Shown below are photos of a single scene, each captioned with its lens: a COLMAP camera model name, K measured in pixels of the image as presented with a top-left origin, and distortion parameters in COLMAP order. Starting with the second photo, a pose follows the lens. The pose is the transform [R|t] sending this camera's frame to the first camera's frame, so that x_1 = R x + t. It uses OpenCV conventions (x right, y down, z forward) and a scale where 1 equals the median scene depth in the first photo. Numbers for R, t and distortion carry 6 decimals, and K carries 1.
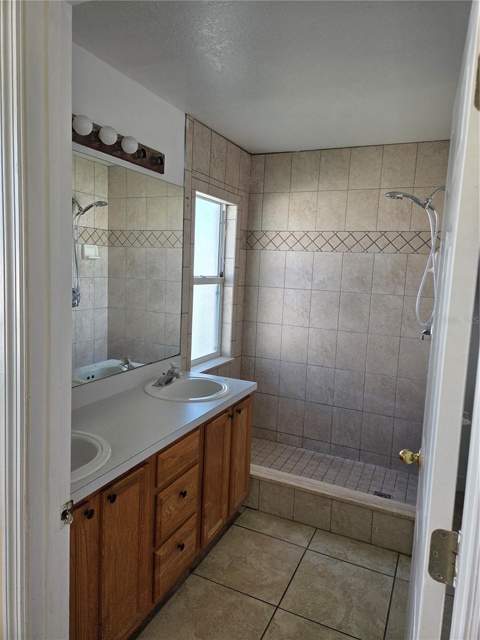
lens RADIAL K [[429.8, 0, 240.2], [0, 429.8, 309.4], [0, 0, 1]] dist [0.090677, -0.091183]
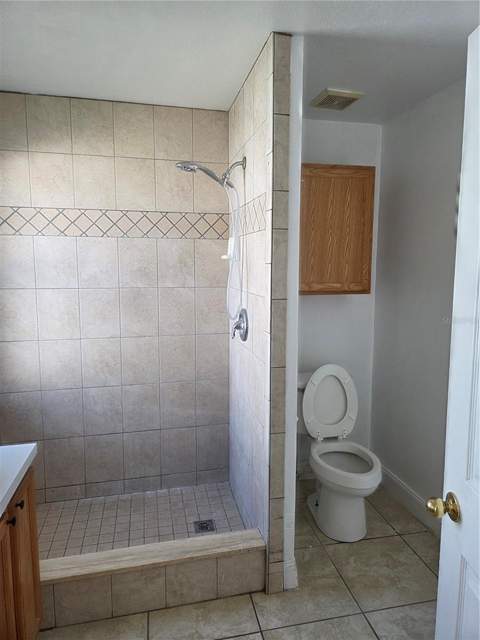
lens RADIAL K [[429.8, 0, 240.2], [0, 429.8, 309.4], [0, 0, 1]] dist [0.090677, -0.091183]
pose [[0.792008, -0.110429, 0.600440, -0.072718], [0.094612, 0.993824, 0.057980, -0.027778], [-0.603135, 0.010888, 0.797565, 0.246758]]
